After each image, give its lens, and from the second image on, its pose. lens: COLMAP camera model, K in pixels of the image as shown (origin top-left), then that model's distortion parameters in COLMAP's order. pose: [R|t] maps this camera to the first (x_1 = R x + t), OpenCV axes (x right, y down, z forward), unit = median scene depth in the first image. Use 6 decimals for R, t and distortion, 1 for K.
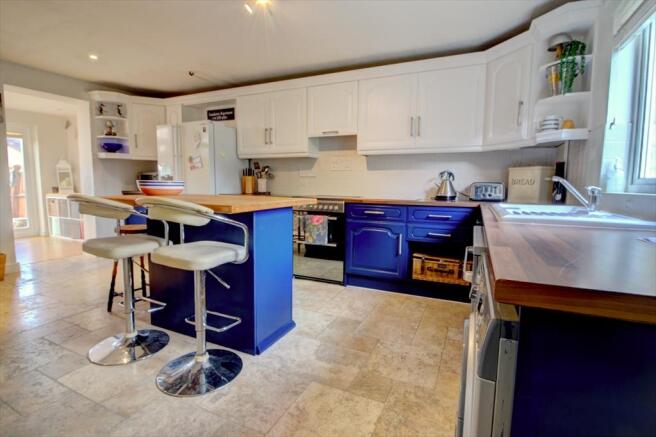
lens RADIAL K [[307.6, 0, 325.8], [0, 307.6, 213.5], [0, 0, 1]] dist [-0.020528, -0.005117]
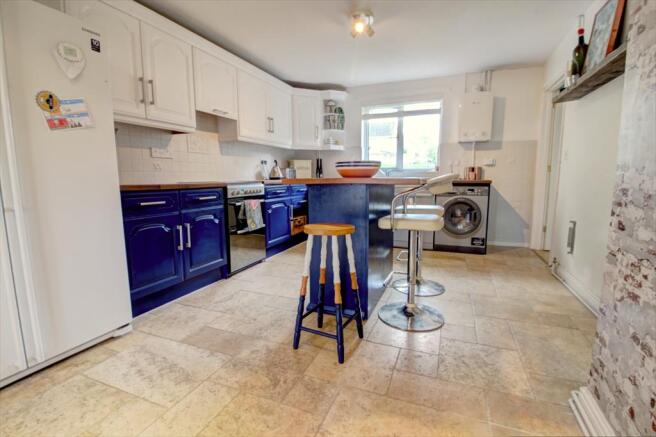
lens RADIAL K [[307.6, 0, 327.3], [0, 307.6, 217.2], [0, 0, 1]] dist [-0.020528, -0.005117]
pose [[-0.048387, -0.144455, 0.988328, -1.023297], [0.099705, 0.983846, 0.148681, -0.061863], [-0.993840, 0.105736, -0.033203, 0.799512]]
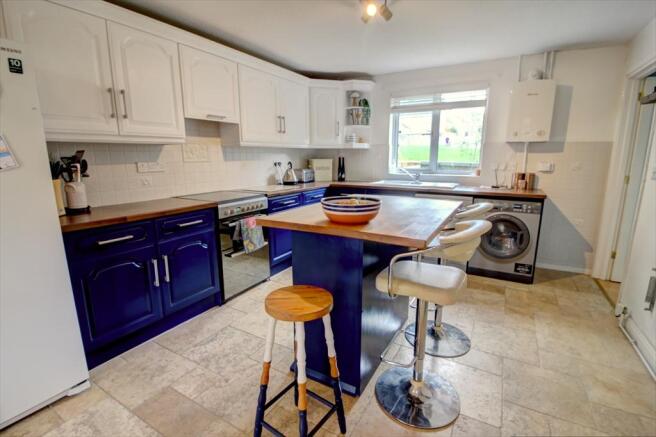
lens RADIAL K [[307.6, 0, 325.7], [0, 307.6, 217.6], [0, 0, 1]] dist [-0.020528, -0.005117]
pose [[0.093109, -0.209984, 0.973261, -0.859435], [0.098511, 0.974654, 0.200861, -0.148051], [-0.990771, 0.077175, 0.111435, 0.691468]]
